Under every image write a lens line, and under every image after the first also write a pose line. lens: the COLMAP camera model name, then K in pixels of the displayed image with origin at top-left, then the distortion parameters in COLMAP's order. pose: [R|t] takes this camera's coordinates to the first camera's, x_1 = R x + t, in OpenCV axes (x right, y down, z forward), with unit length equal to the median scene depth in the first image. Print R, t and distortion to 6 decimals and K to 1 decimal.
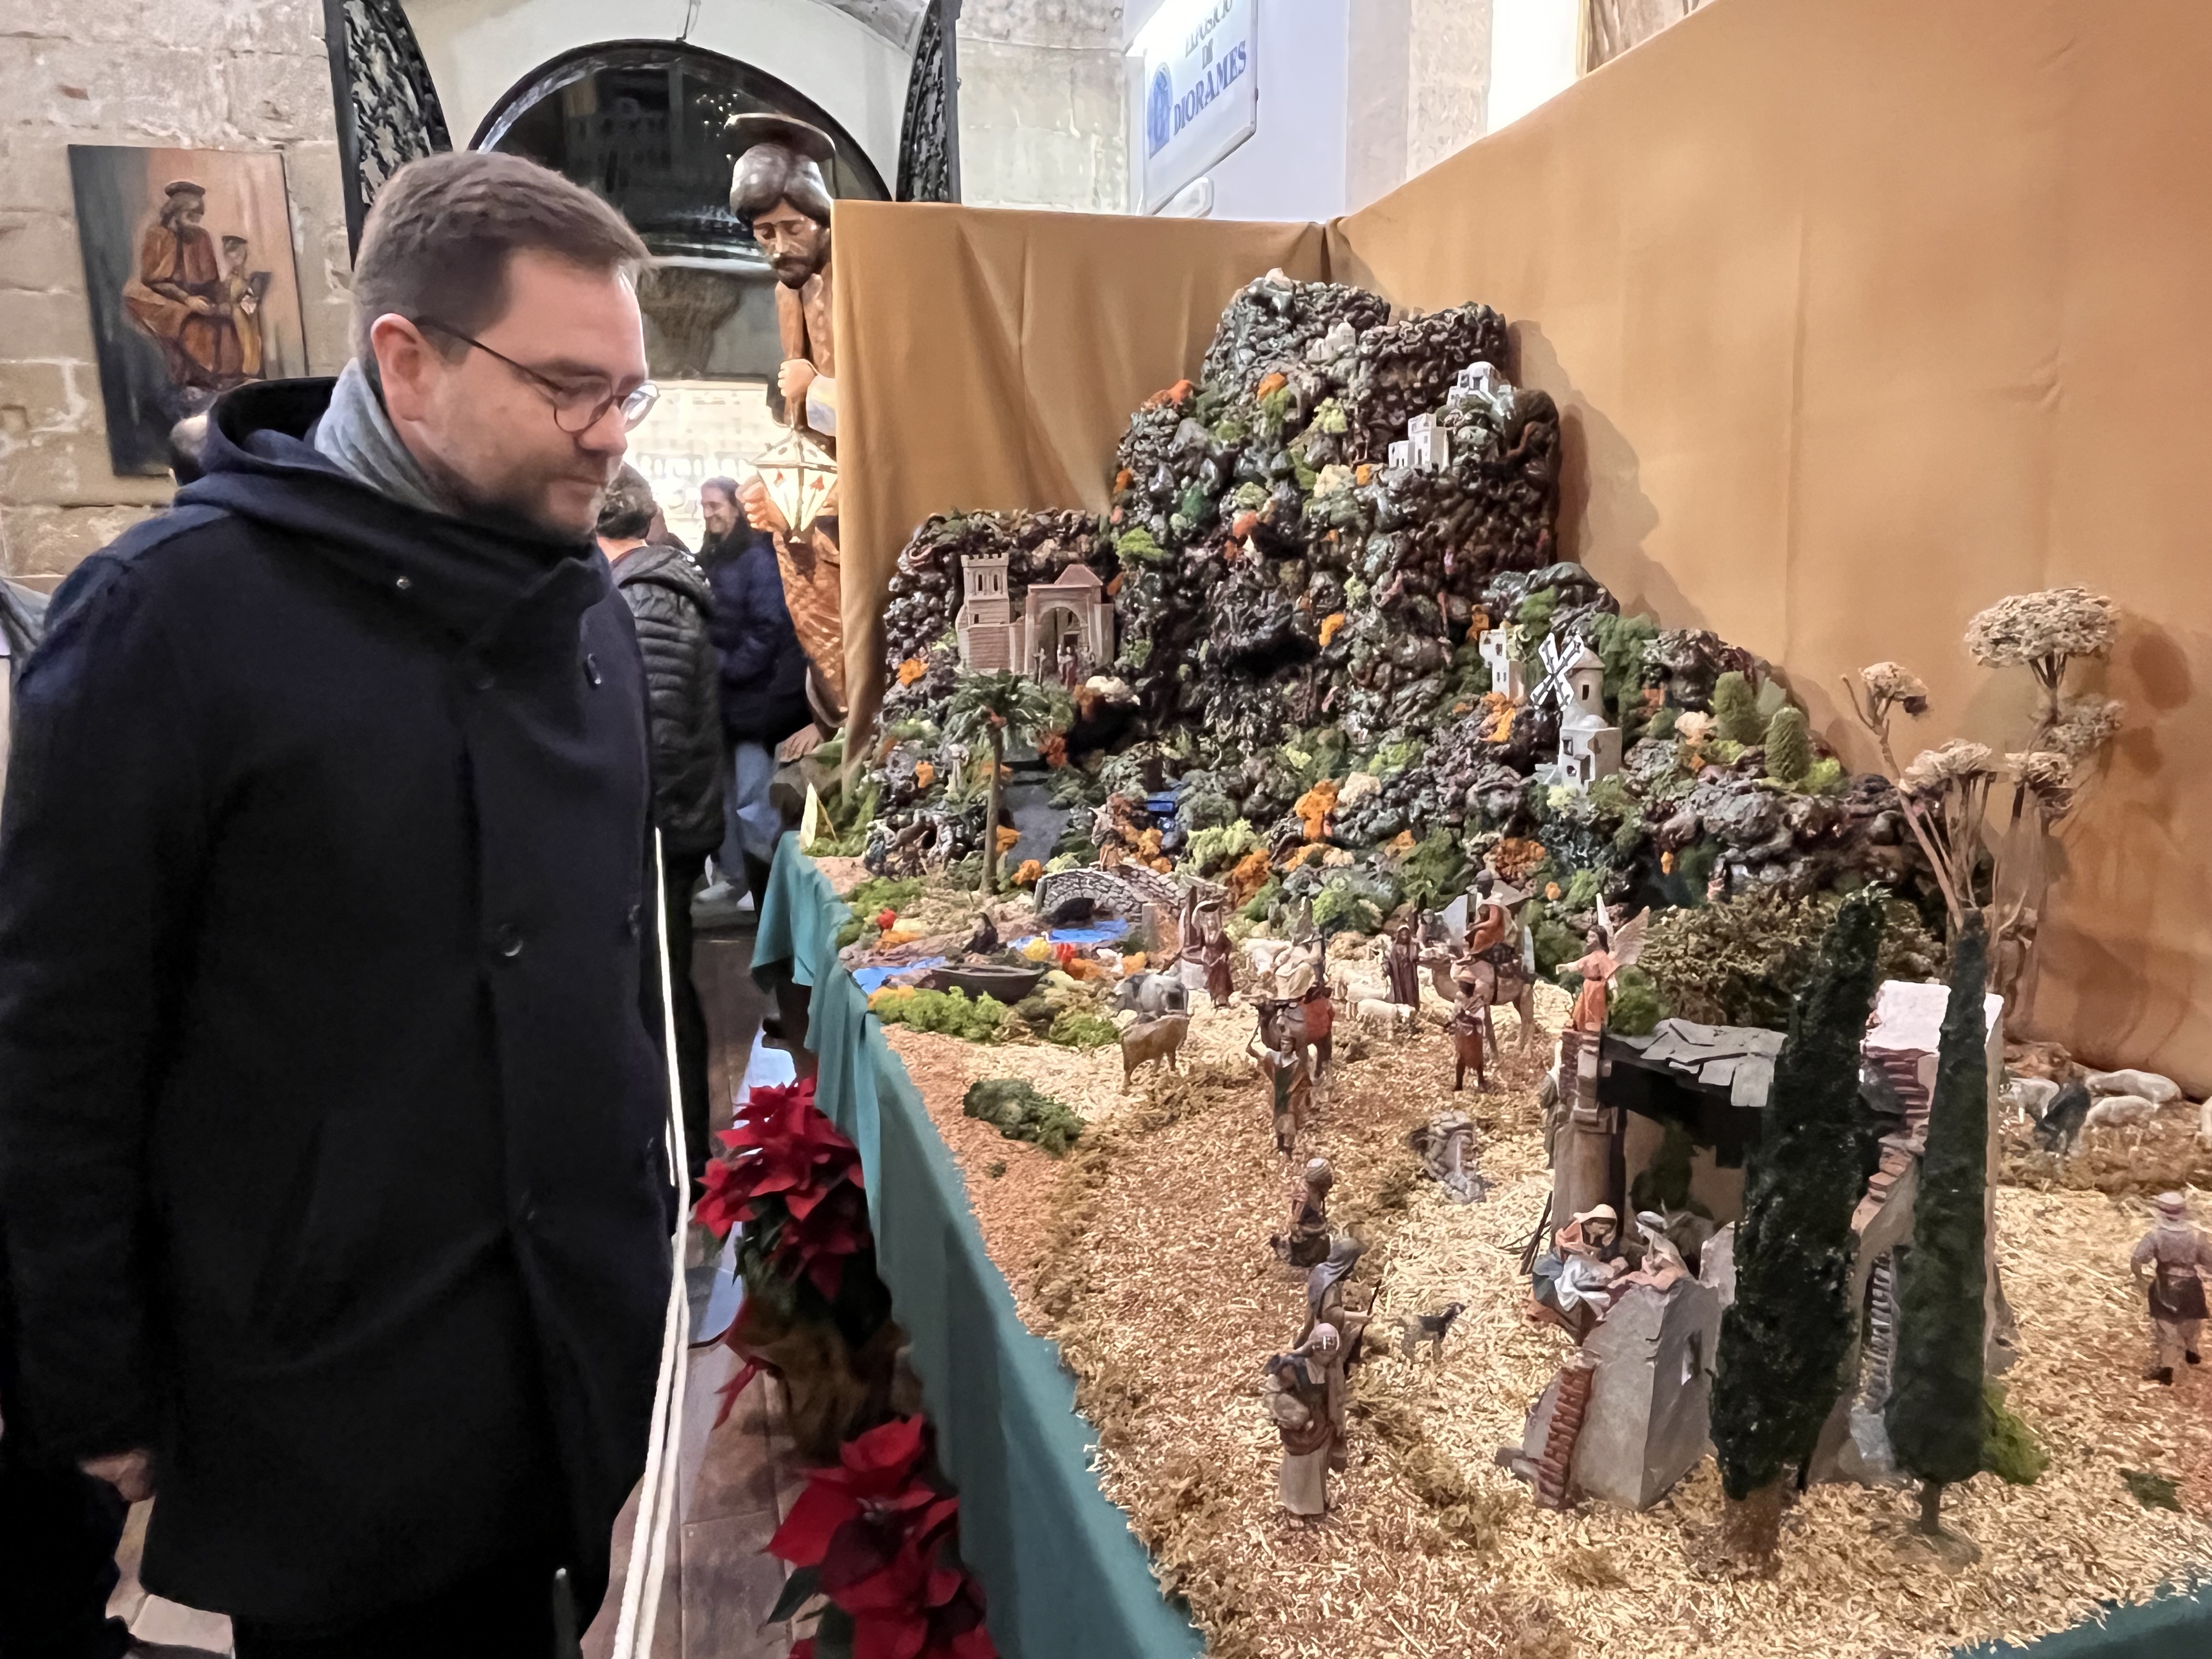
lens RADIAL K [[1354.2, 0, 1107.0], [0, 1354.2, 830.1], [0, 0, 1]] dist [0.003521, -0.001514]
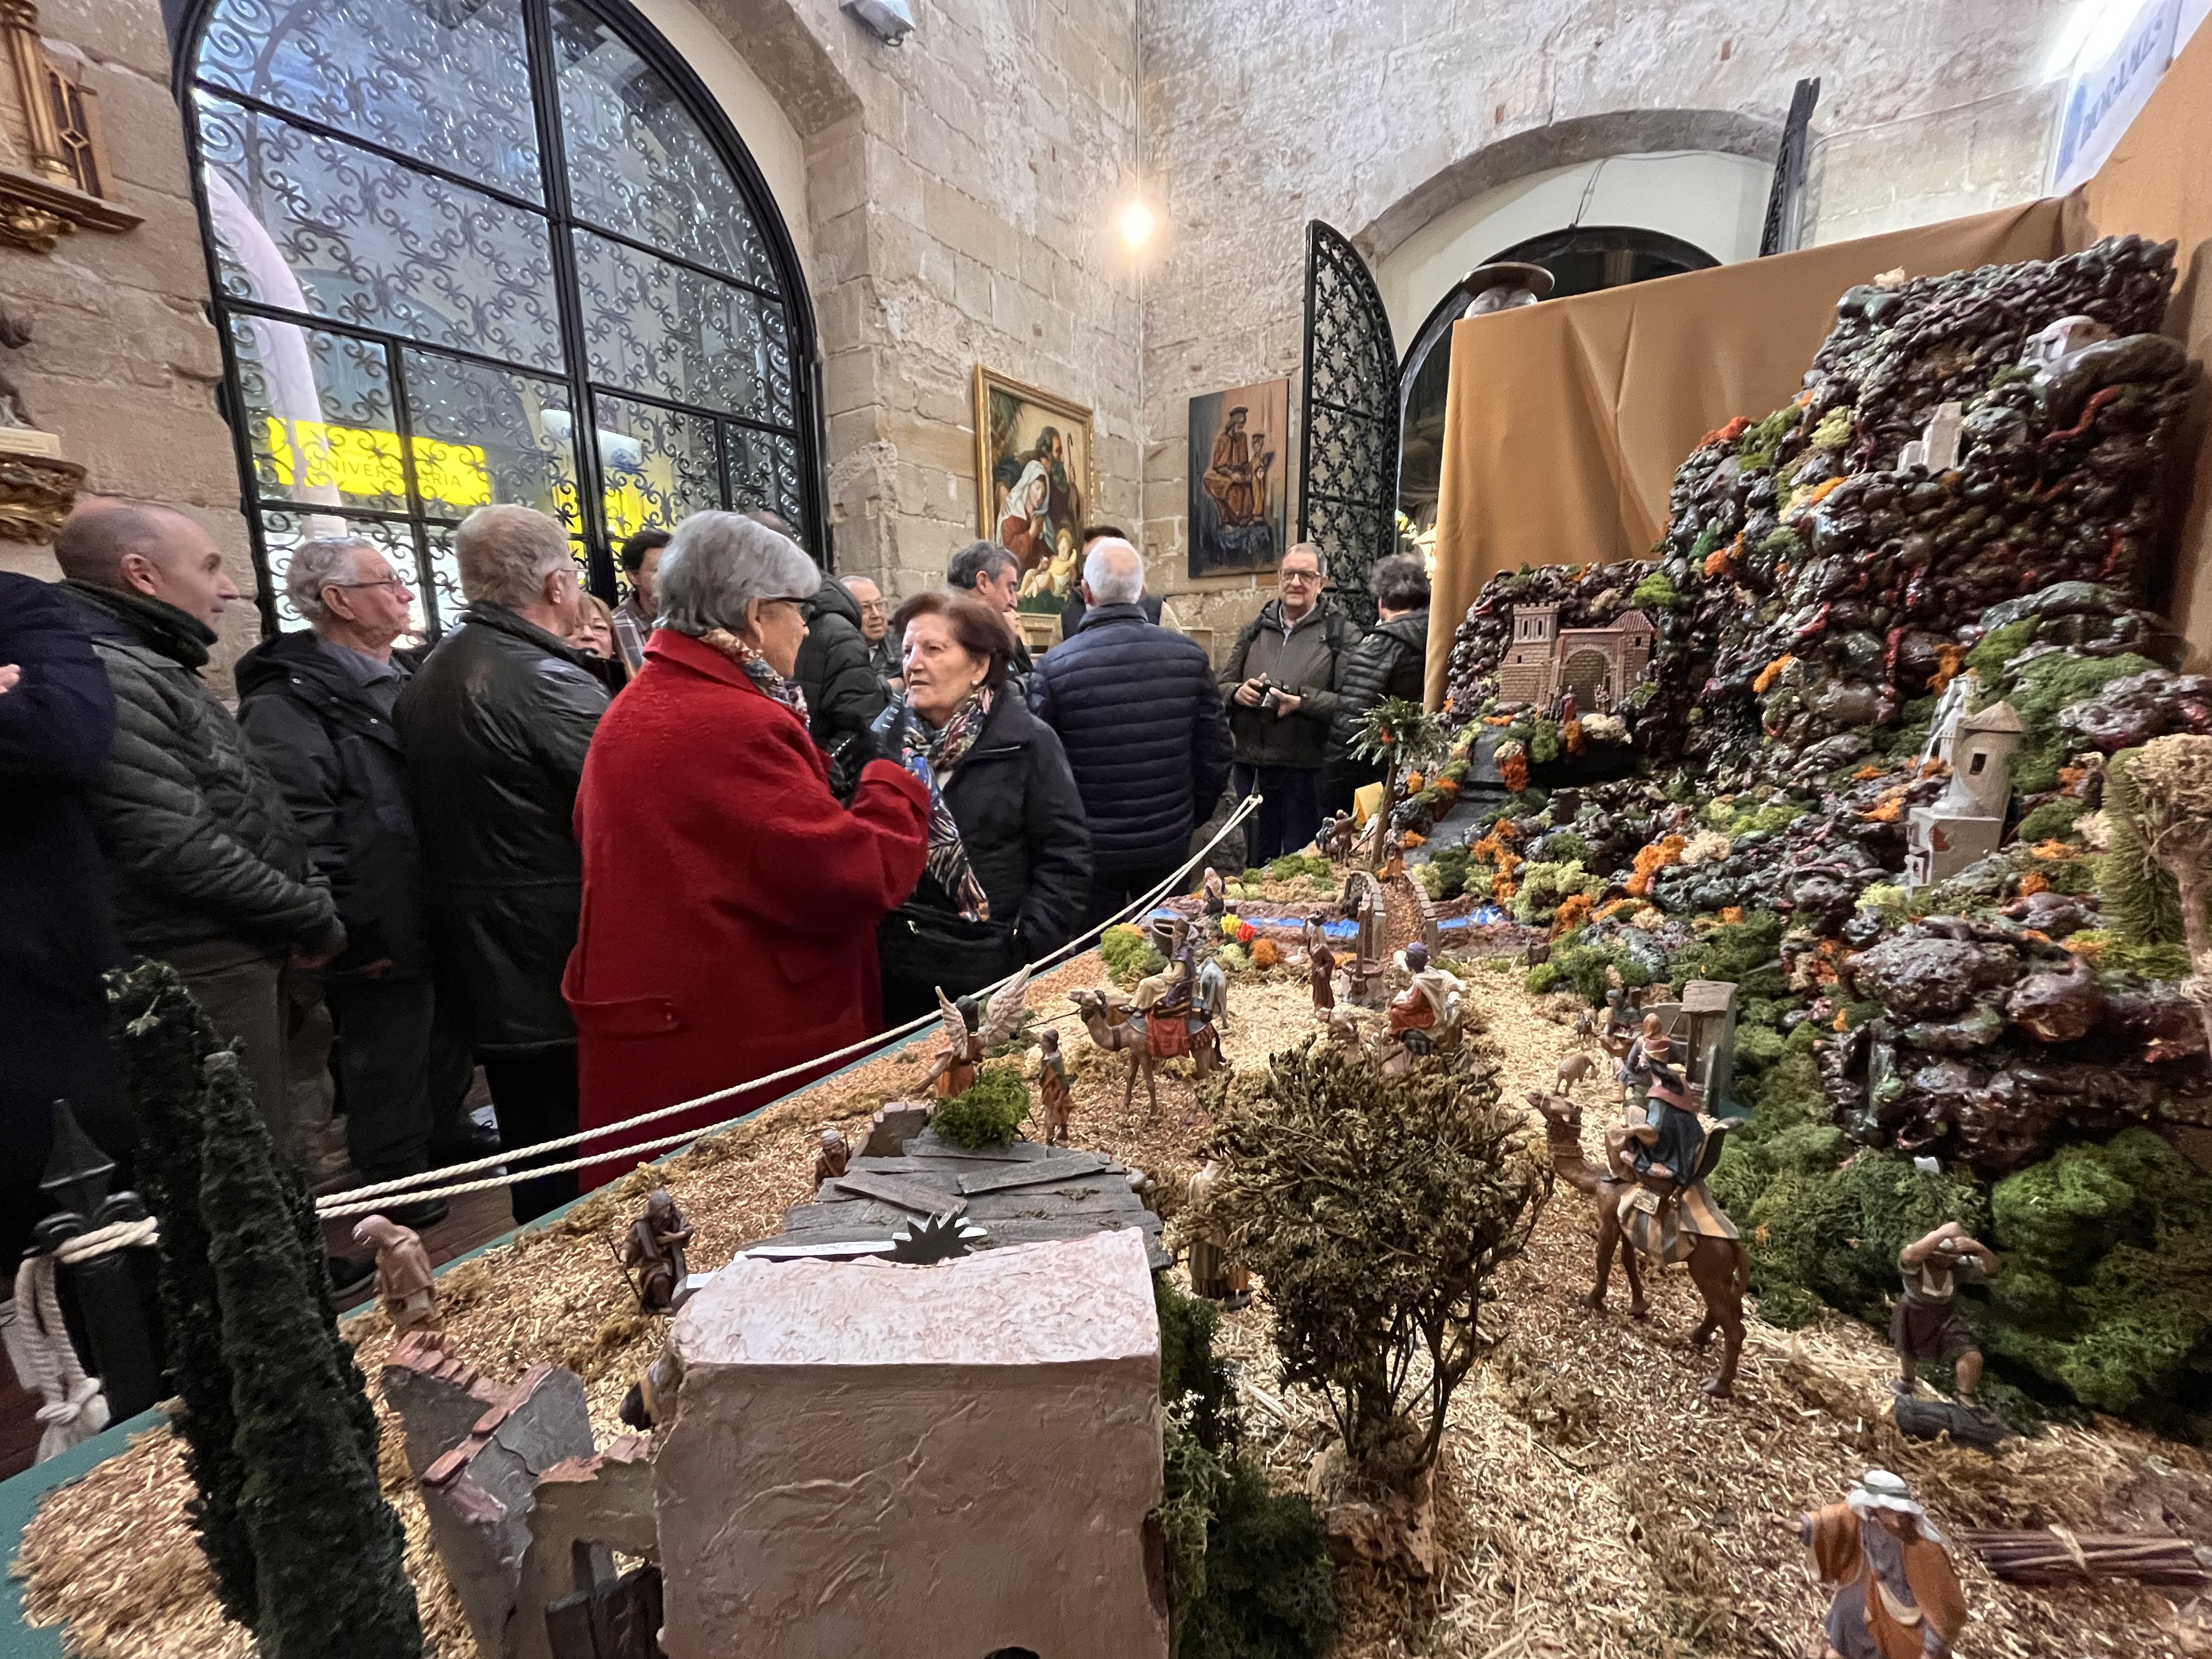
lens RADIAL K [[885.3, 0, 1107.5], [0, 885.3, 830.7], [0, 0, 1]] dist [-0.000184, 0.000089]
pose [[0.652596, 0.163594, -0.739835, 0.292313], [-0.142864, 0.985467, 0.091891, -0.032616], [0.744116, 0.045729, 0.666483, 0.258061]]
